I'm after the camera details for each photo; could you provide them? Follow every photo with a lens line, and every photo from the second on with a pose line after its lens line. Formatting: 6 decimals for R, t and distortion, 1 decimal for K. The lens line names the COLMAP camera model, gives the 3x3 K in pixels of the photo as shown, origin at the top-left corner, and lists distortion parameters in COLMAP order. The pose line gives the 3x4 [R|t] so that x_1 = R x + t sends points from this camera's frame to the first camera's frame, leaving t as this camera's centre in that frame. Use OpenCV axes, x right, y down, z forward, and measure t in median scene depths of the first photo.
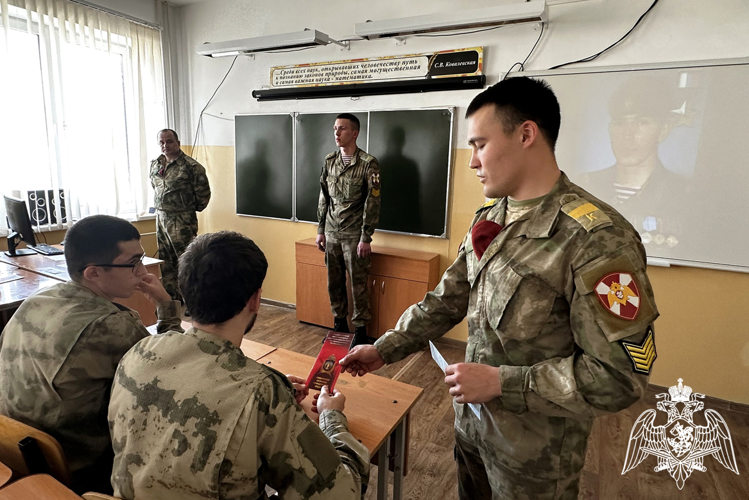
lens RADIAL K [[425.3, 0, 357.5], [0, 425.3, 253.9], [0, 0, 1]] dist [-0.007665, -0.001028]
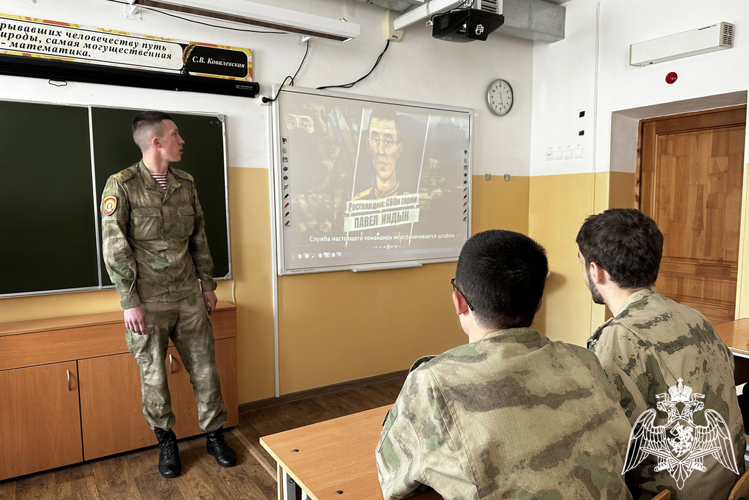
lens RADIAL K [[540.5, 0, 376.0], [0, 540.5, 261.0], [0, 0, 1]] dist [-0.009507, -0.004187]
pose [[0.504521, -0.132038, 0.853244, -0.518611], [0.183370, 0.982079, 0.043548, -0.065936], [-0.843703, 0.134488, 0.519691, 0.258570]]
